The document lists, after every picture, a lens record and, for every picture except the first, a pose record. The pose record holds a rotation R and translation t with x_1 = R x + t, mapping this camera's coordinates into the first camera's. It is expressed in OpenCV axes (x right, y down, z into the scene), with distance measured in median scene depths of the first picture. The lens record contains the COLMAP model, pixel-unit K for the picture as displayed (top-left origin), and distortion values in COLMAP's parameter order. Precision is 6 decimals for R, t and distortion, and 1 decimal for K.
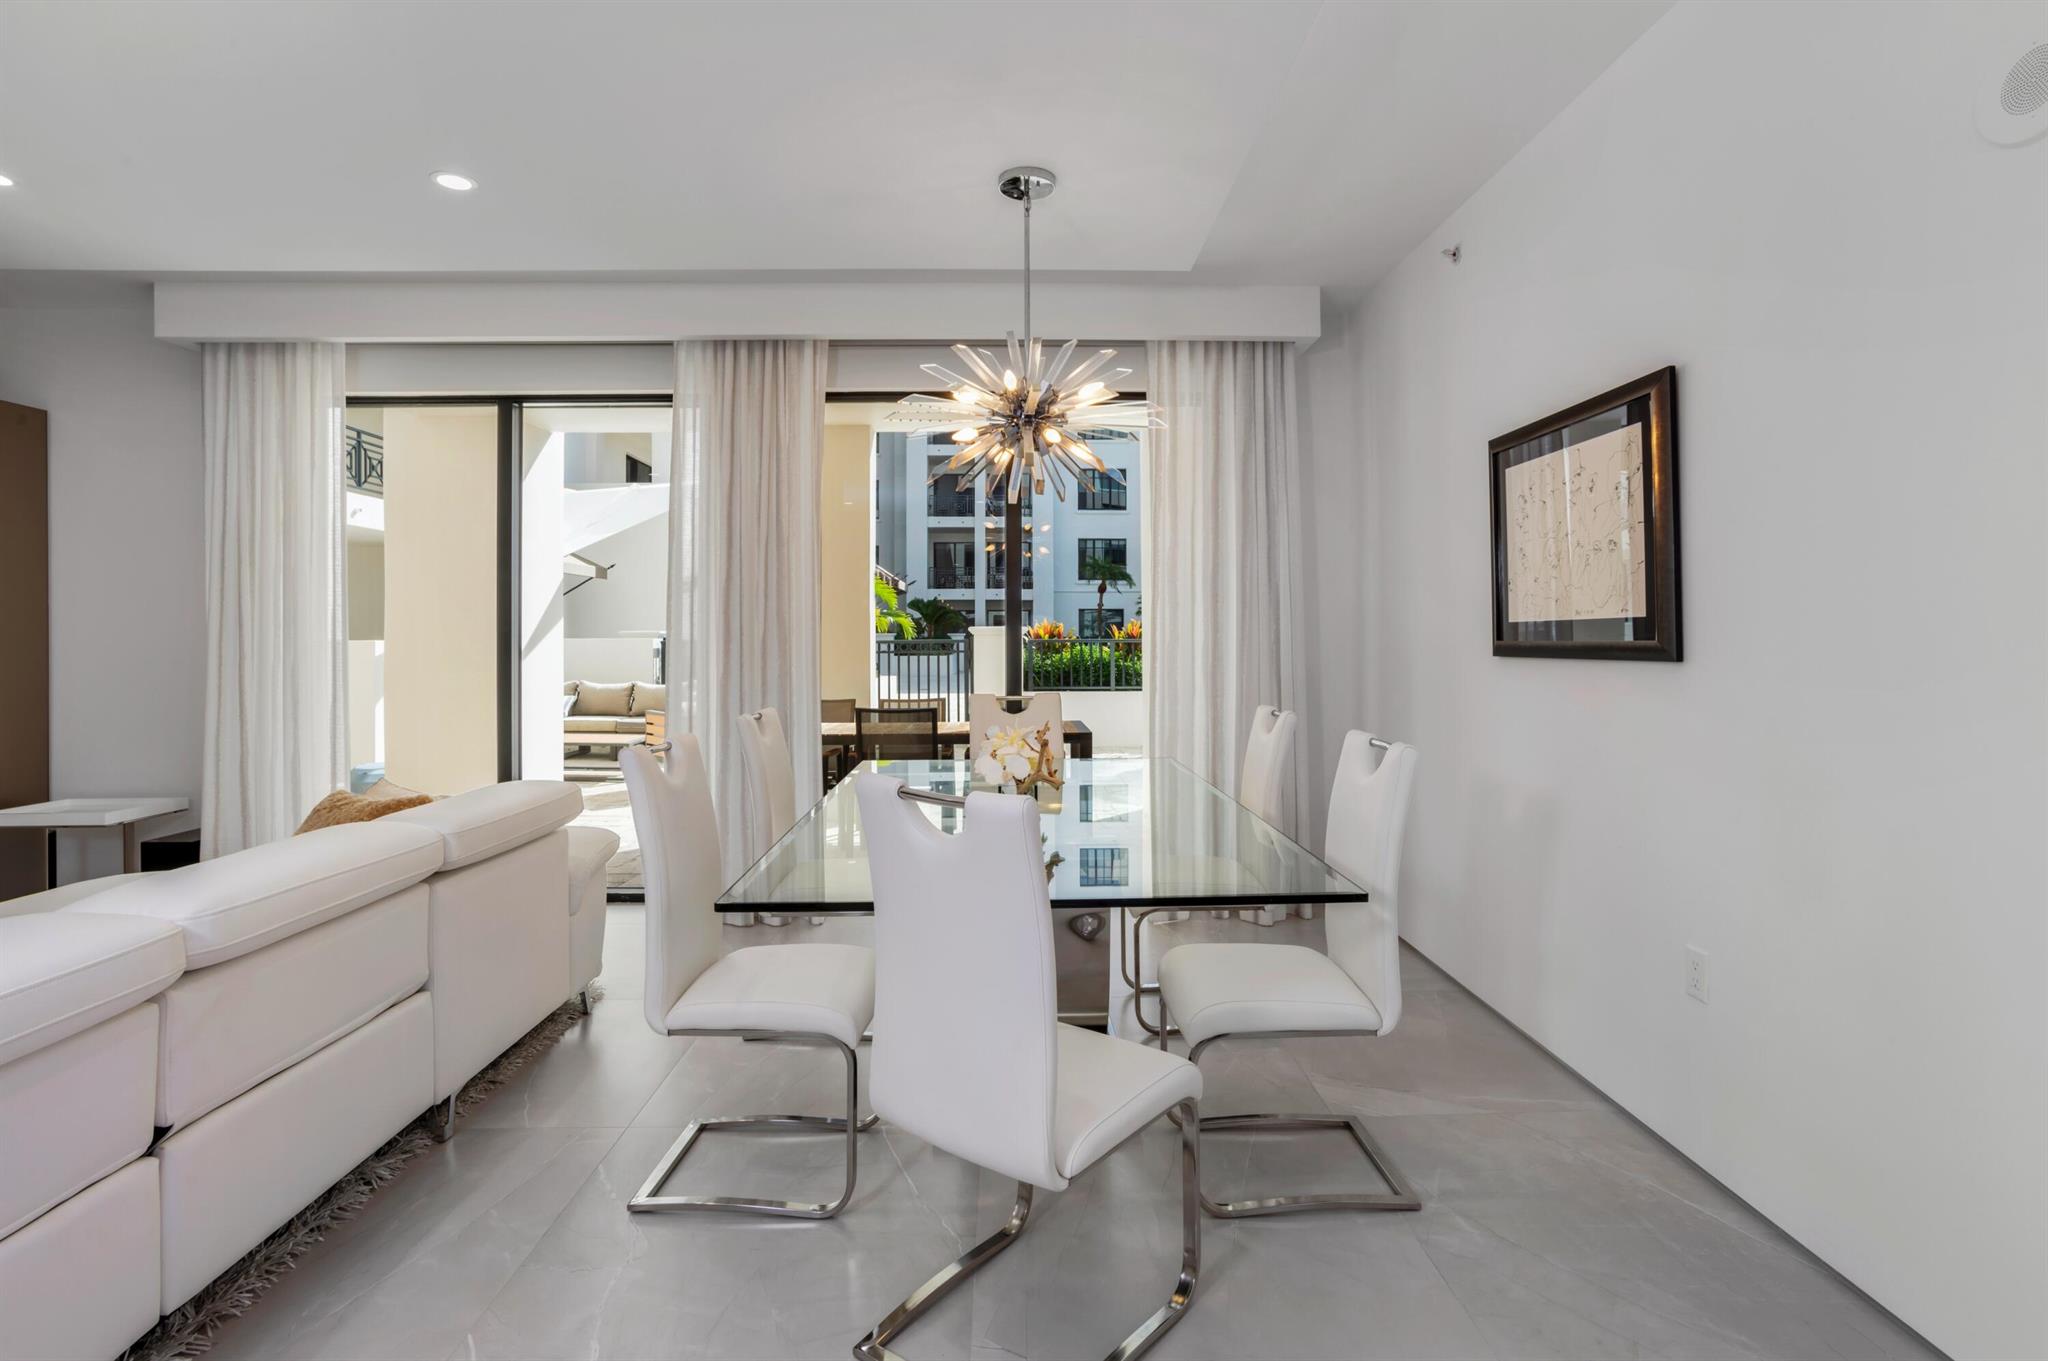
lens RADIAL K [[1030.0, 0, 1036.0], [0, 1030.0, 633.6], [0, 0, 1]] dist [0.002028, 0.001032]
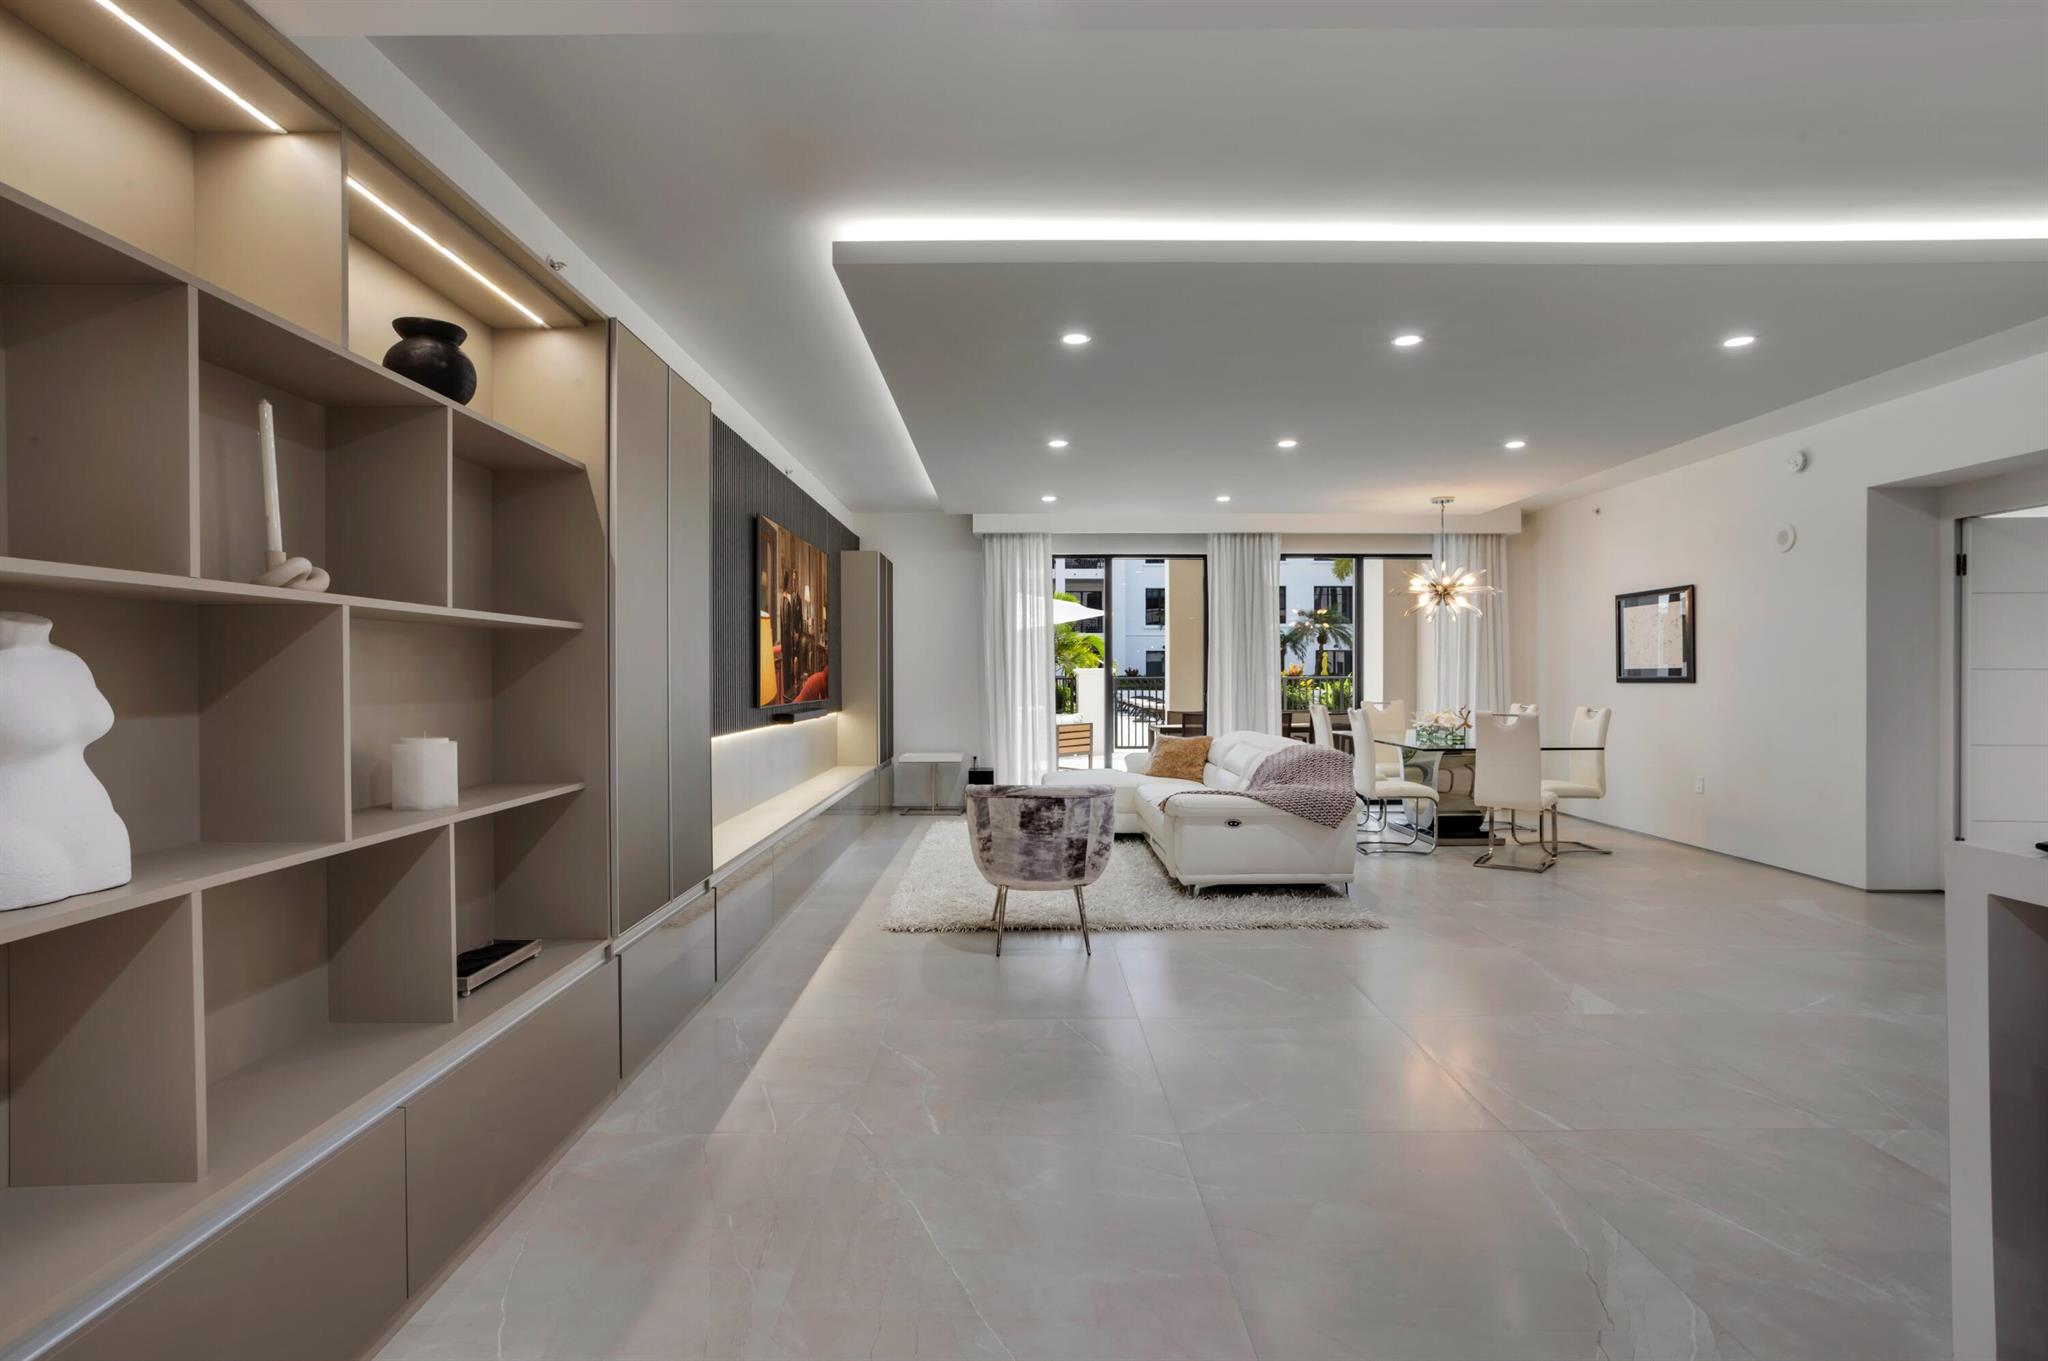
lens RADIAL K [[1030.0, 0, 1016.5], [0, 1030.0, 682.2], [0, 0, 1]] dist [0.002028, 0.001032]
pose [[0.999927, 0.004641, -0.011127, -0.891035], [-0.004571, 0.999970, 0.006257, 0.010664], [0.011156, -0.006206, 0.999919, -1.370606]]
